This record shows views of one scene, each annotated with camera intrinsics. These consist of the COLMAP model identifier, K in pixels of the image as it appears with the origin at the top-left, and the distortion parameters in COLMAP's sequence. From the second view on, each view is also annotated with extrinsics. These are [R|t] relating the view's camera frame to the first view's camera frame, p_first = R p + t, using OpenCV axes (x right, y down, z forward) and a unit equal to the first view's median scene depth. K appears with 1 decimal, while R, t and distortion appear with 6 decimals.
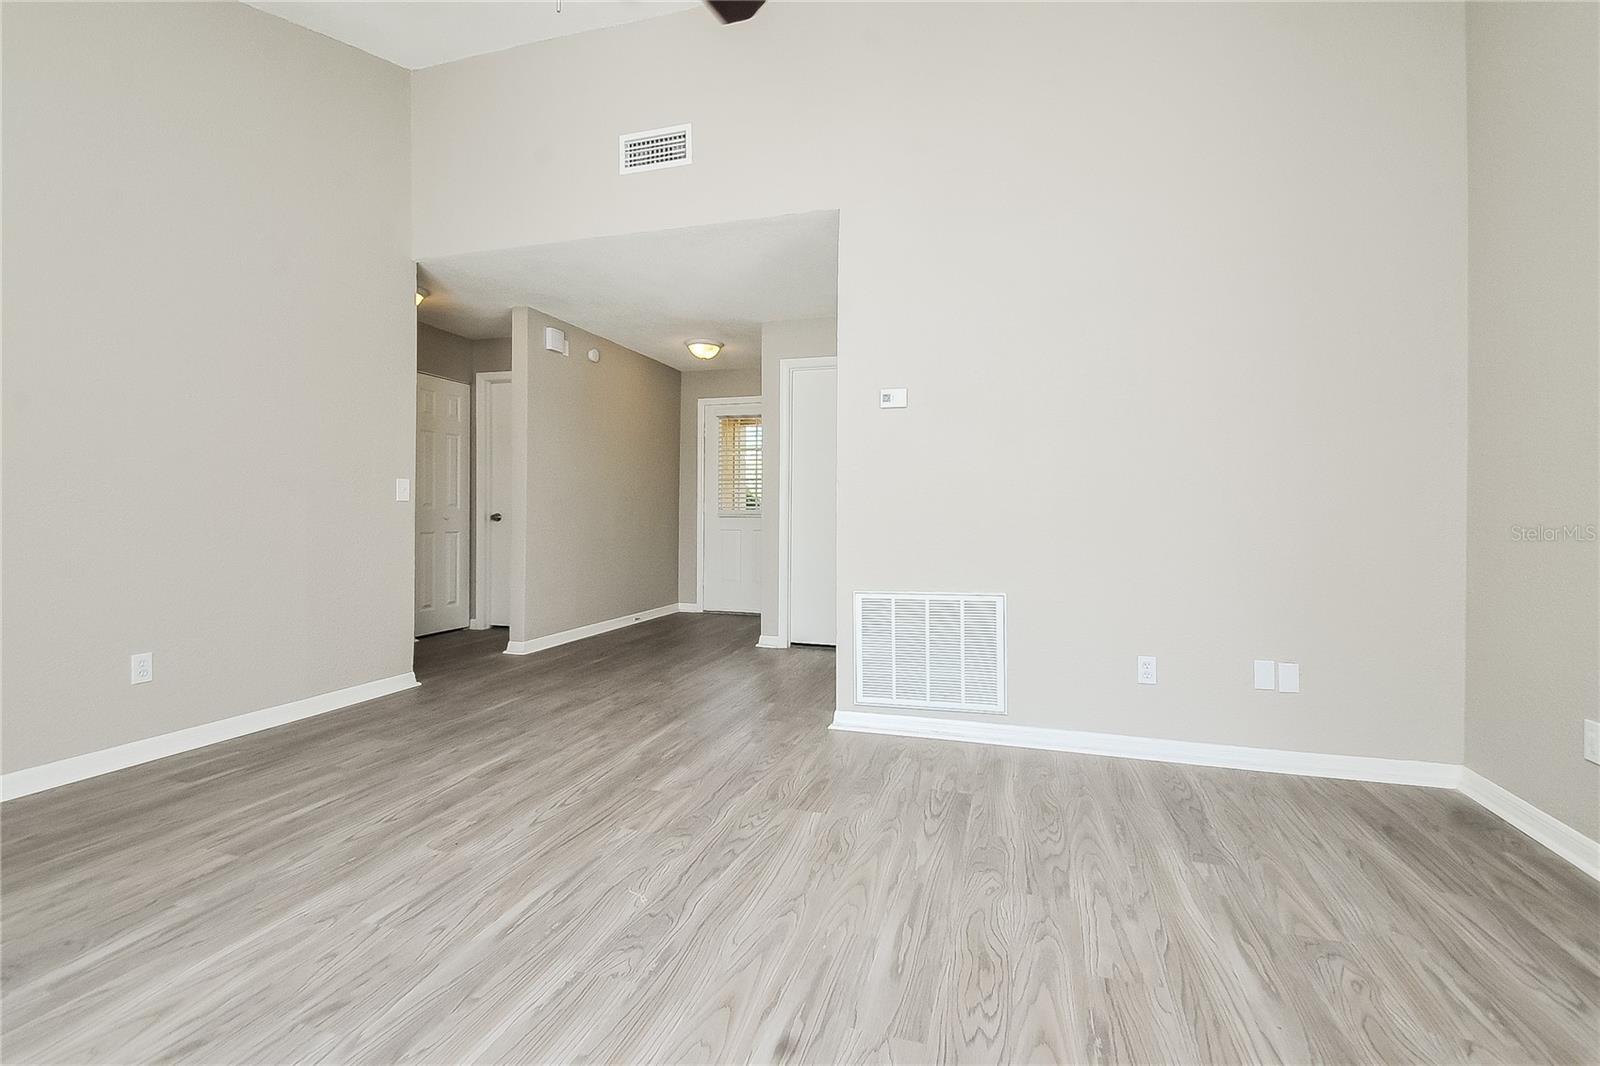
lens RADIAL K [[700.7, 0, 795.8], [0, 700.7, 531.5], [0, 0, 1]] dist [0.000704, -0.012005]
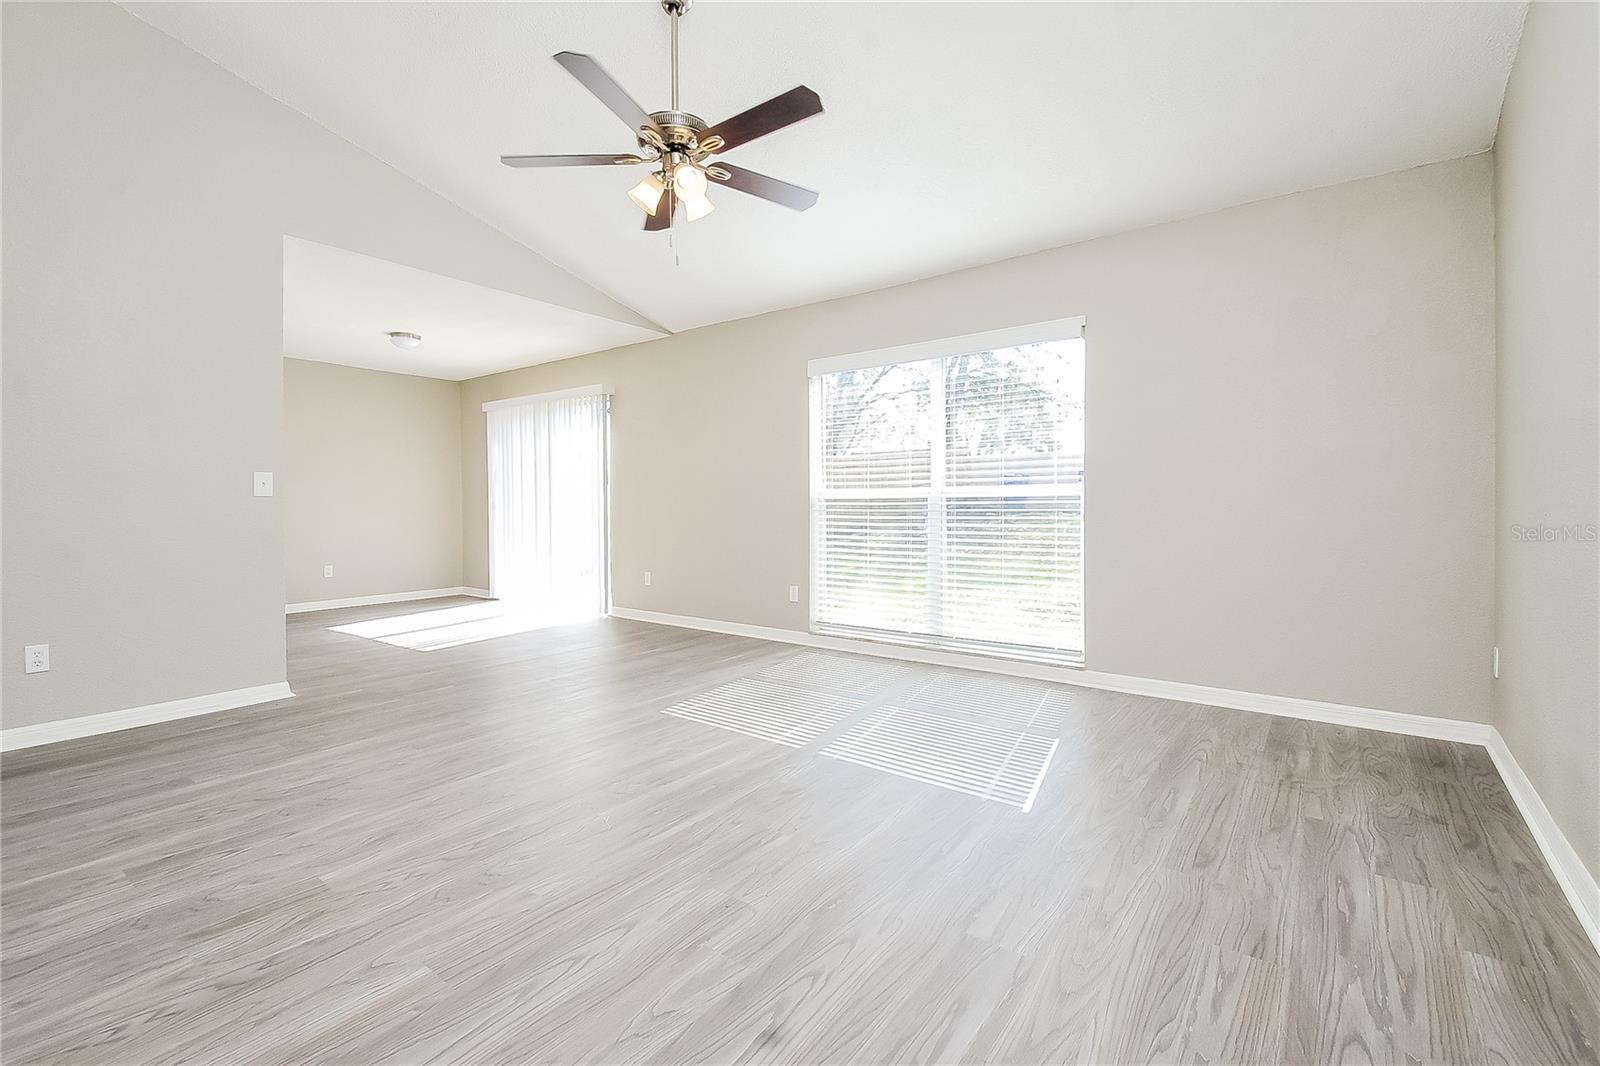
lens RADIAL K [[700.7, 0, 795.8], [0, 700.7, 531.5], [0, 0, 1]] dist [0.000704, -0.012005]
pose [[-0.941244, -0.020080, 0.337130, -0.834332], [0.002369, 0.997814, 0.066047, -0.057090], [-0.337719, 0.062965, -0.939139, 1.719961]]
